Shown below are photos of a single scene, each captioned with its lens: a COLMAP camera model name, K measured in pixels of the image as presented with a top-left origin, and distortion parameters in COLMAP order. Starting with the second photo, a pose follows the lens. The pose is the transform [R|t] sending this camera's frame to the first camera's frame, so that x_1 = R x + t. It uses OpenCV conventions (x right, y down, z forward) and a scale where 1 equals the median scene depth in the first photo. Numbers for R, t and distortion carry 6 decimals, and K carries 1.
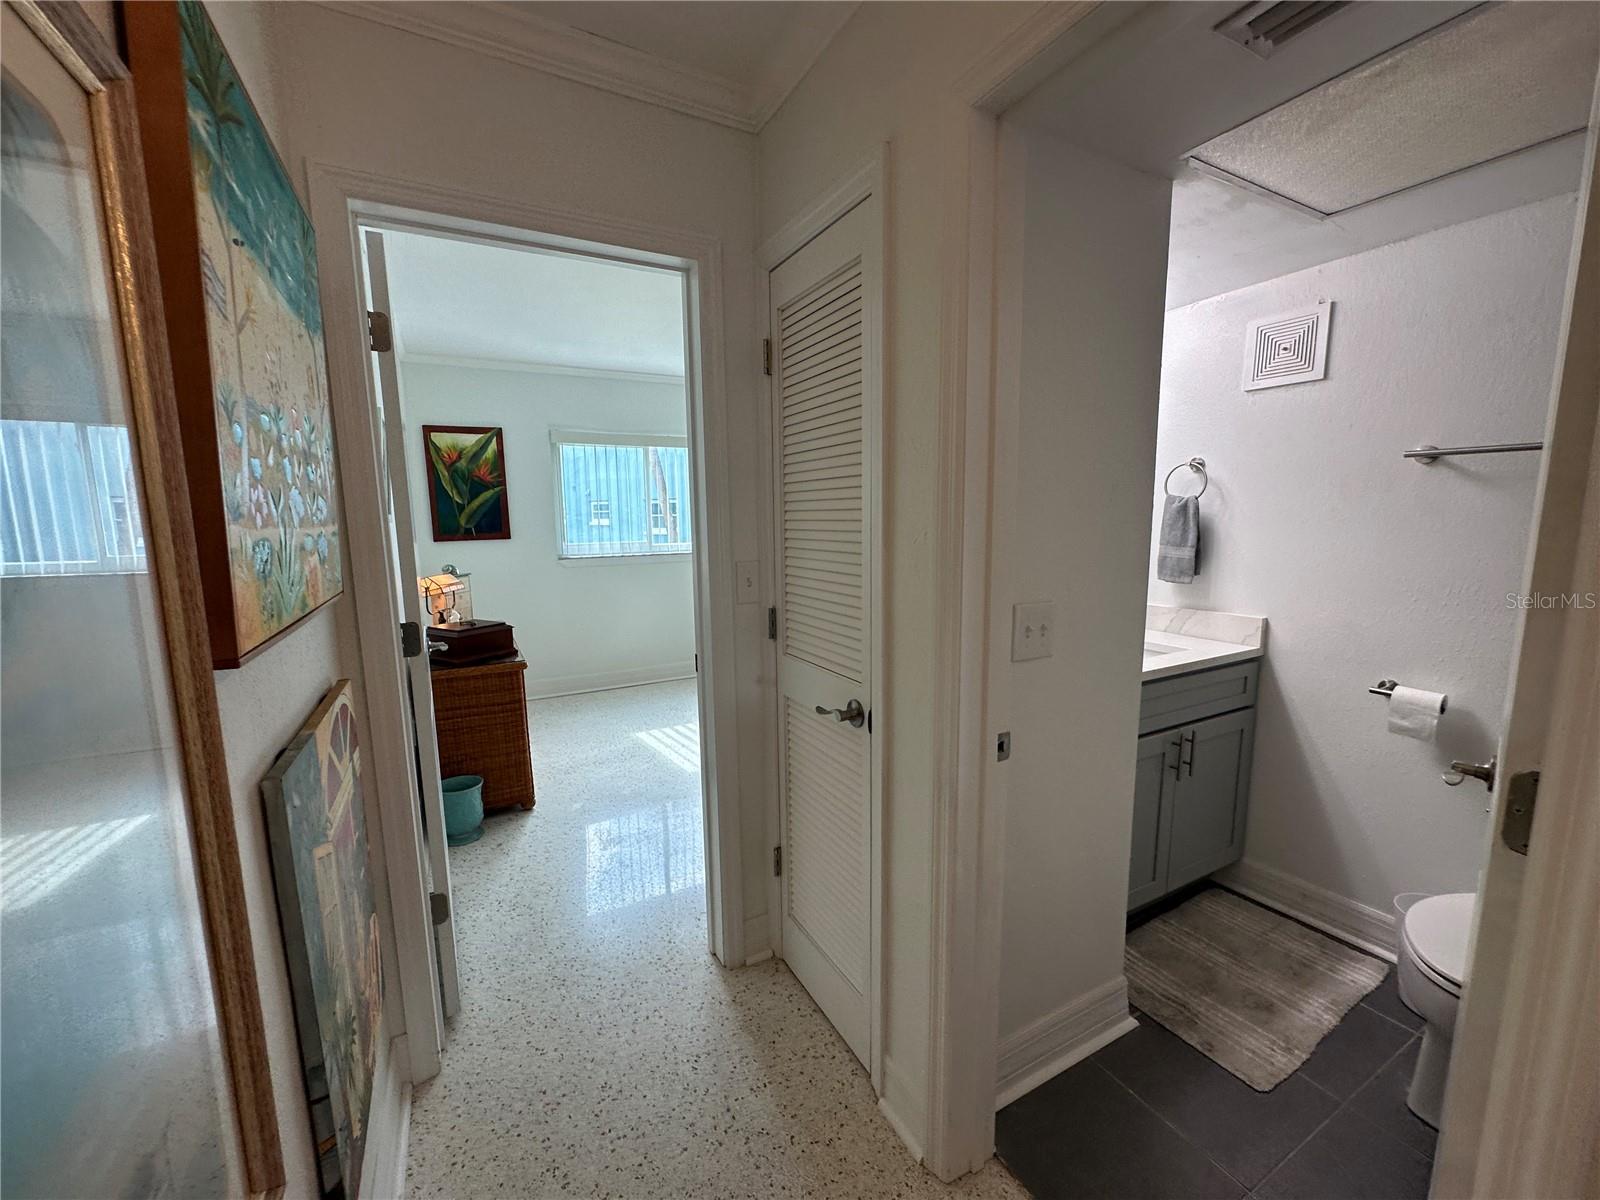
lens RADIAL K [[638.2, 0, 800.0], [0, 638.2, 600.0], [0, 0, 1]] dist [-0.004201, -0.000013]
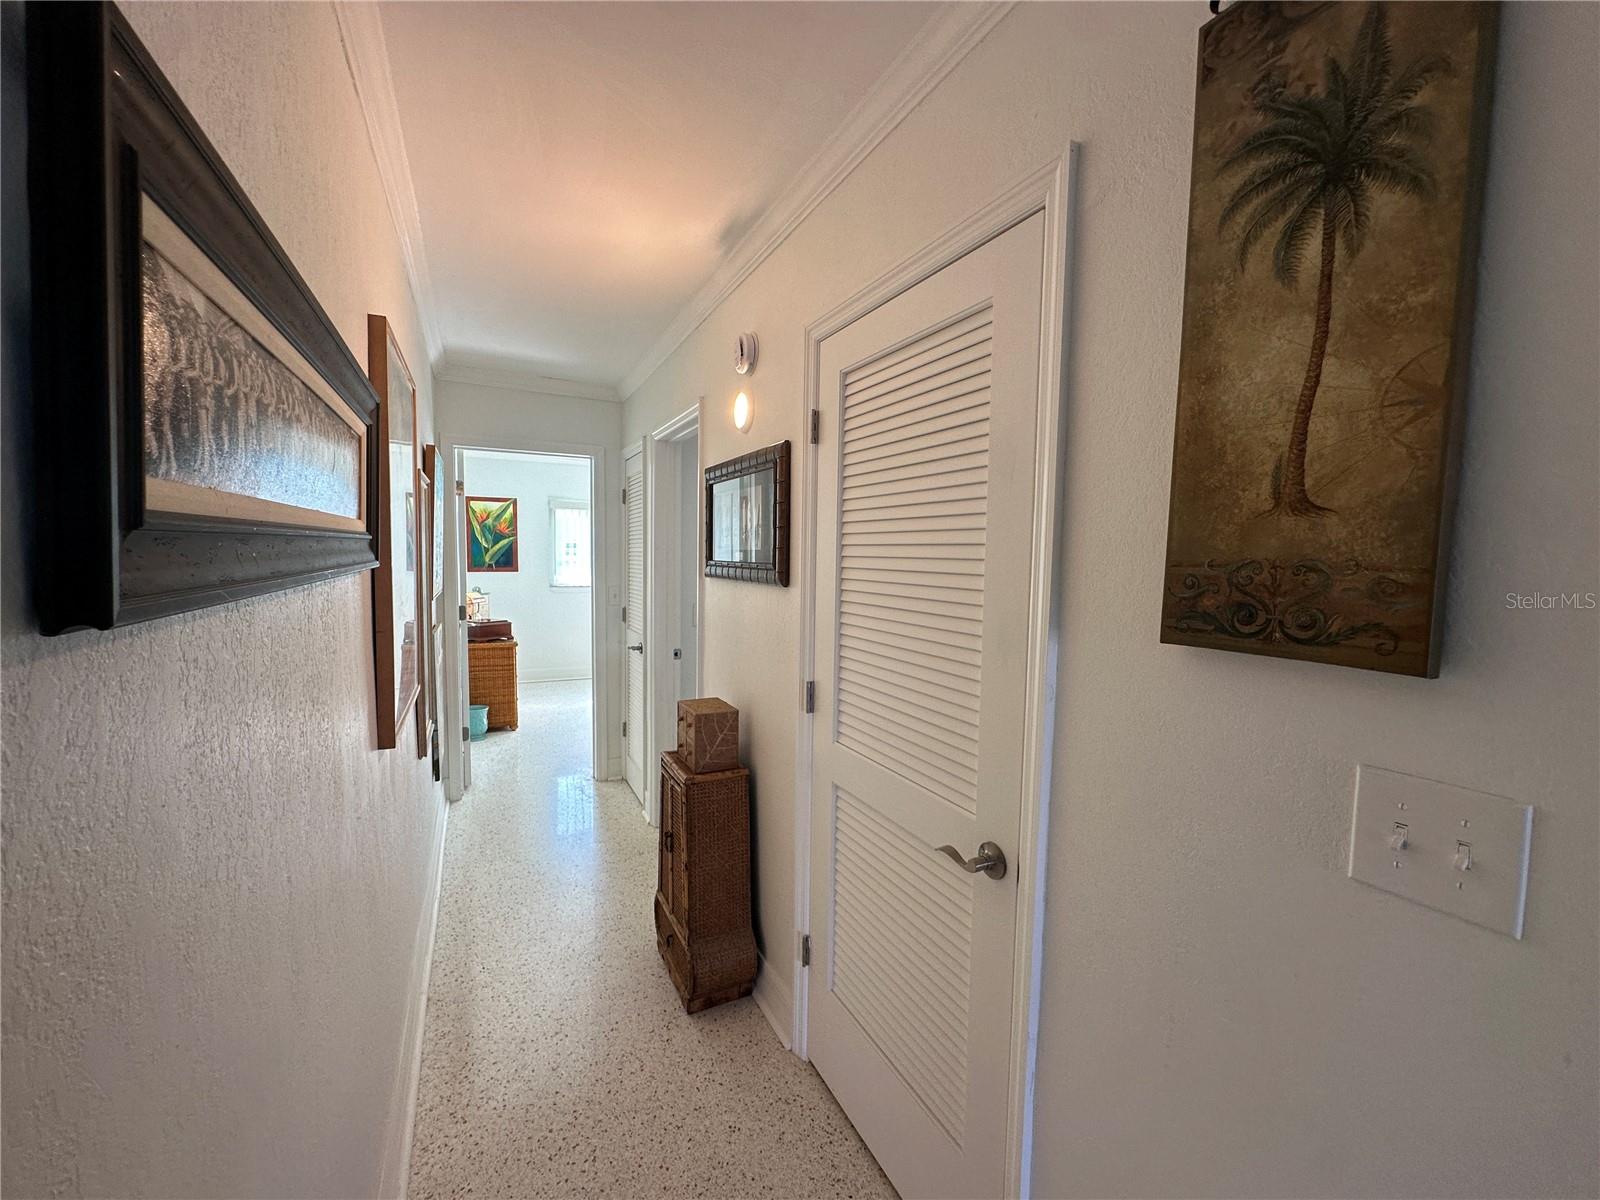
lens RADIAL K [[638.2, 0, 800.0], [0, 638.2, 600.0], [0, 0, 1]] dist [-0.004201, -0.000013]
pose [[0.999061, 0.034357, -0.026411, 0.391779], [-0.036018, 0.997221, -0.065217, 0.068358], [0.024097, 0.066107, 0.997522, -0.742646]]
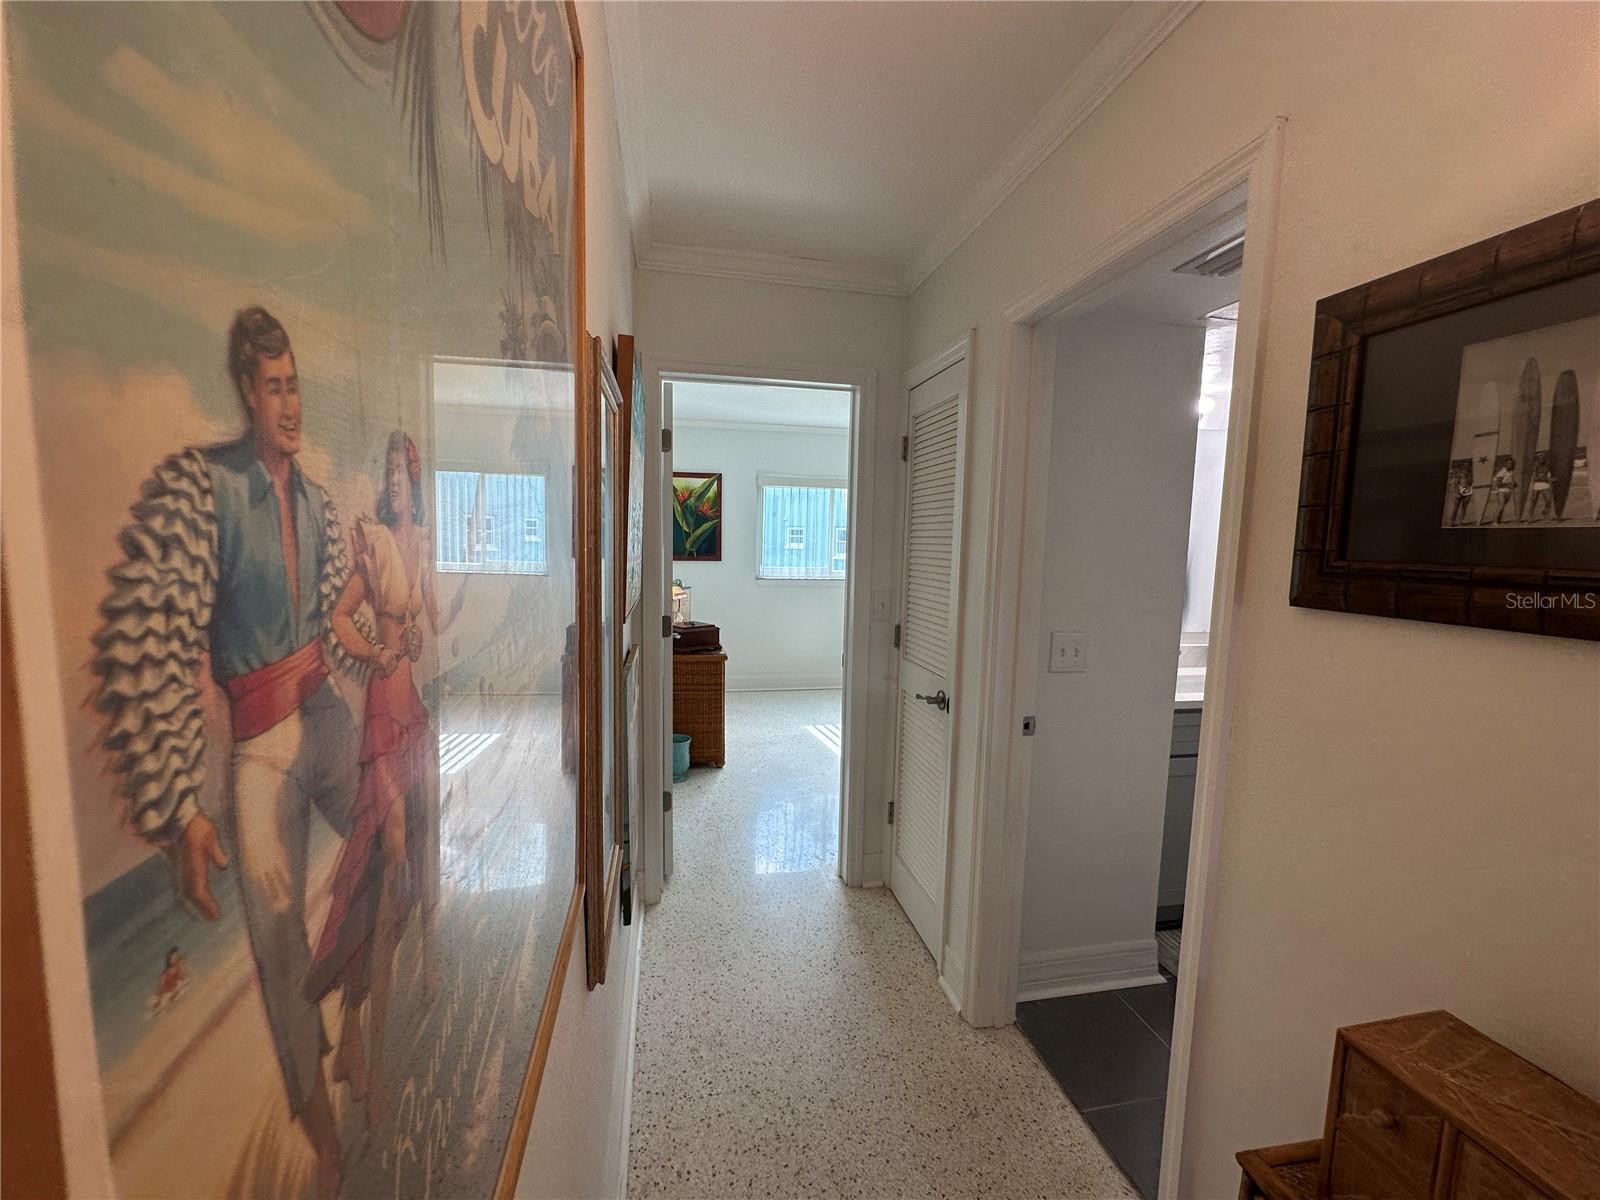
lens RADIAL K [[638.2, 0, 800.0], [0, 638.2, 600.0], [0, 0, 1]] dist [-0.004201, -0.000013]
pose [[0.956143, 0.063903, -0.285845, 0.093371], [-0.075454, 0.996711, -0.029567, 0.009836], [0.283015, 0.049838, 0.957820, -0.249849]]
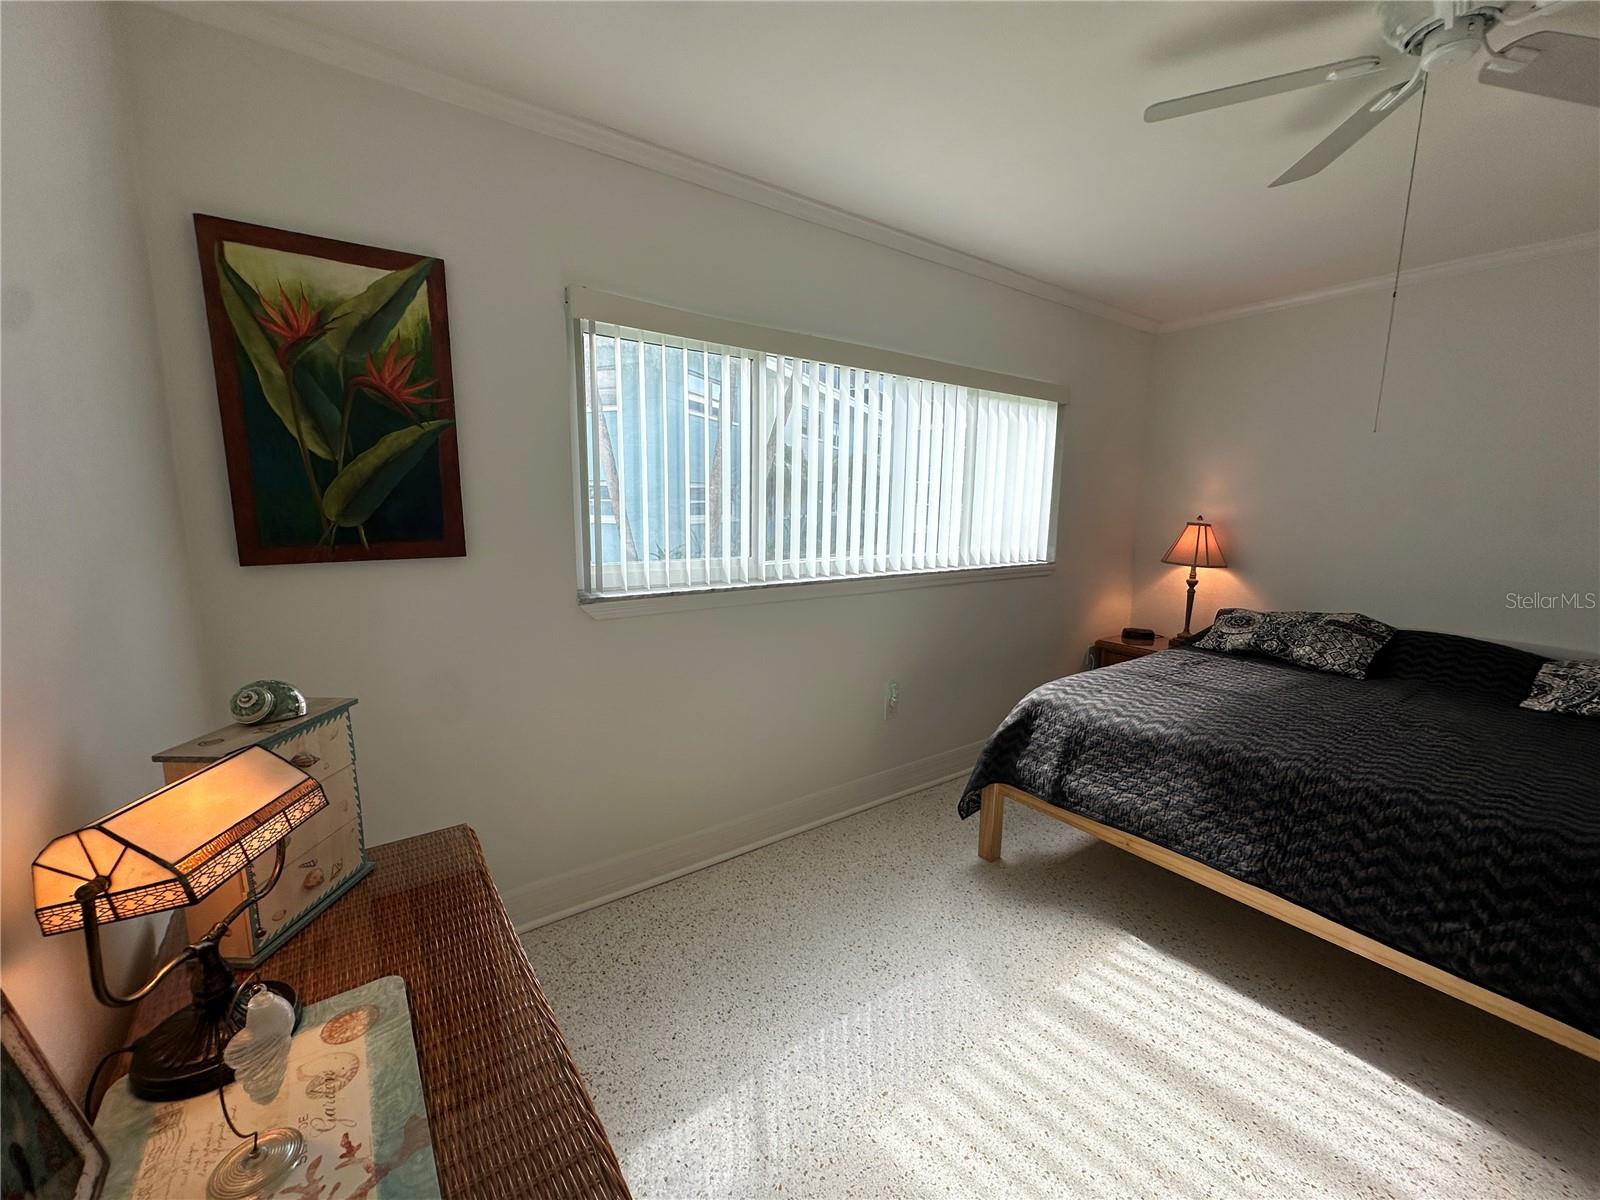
lens RADIAL K [[638.2, 0, 800.0], [0, 638.2, 600.0], [0, 0, 1]] dist [-0.004201, -0.000013]
pose [[0.991449, 0.008062, 0.130243, -0.490329], [-0.010901, 0.999718, 0.021099, -0.129459], [-0.130036, -0.022338, 0.991258, 0.953518]]
